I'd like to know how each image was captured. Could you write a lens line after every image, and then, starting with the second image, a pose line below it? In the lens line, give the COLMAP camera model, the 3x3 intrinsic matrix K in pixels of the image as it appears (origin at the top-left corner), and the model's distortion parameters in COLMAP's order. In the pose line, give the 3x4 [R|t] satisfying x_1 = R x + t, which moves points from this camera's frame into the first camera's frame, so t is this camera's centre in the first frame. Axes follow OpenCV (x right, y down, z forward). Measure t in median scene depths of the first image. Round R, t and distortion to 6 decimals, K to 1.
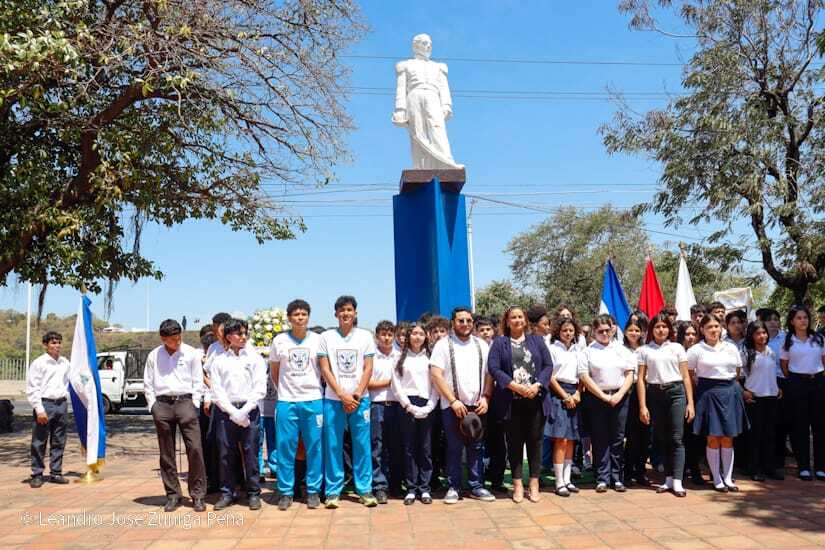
lens RADIAL K [[673.3, 0, 412.5], [0, 673.3, 275.0], [0, 0, 1]] dist [-0.179296, 0.166171]
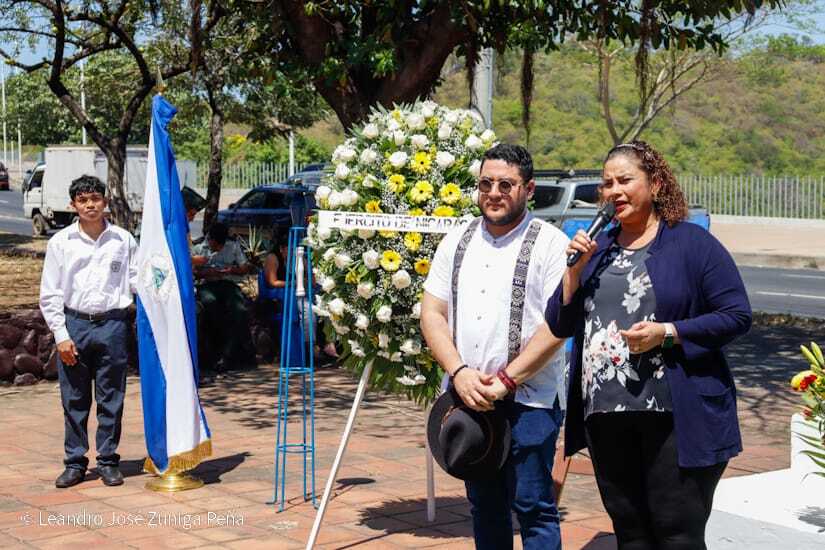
lens RADIAL K [[1390.6, 0, 412.5], [0, 1390.6, 275.0], [0, 0, 1]] dist [0.189324, -0.000624]
pose [[0.560977, 0.079519, -0.824004, 0.285531], [0.089555, 0.983705, 0.155899, 0.011733], [0.822973, -0.161249, 0.544714, 0.379532]]
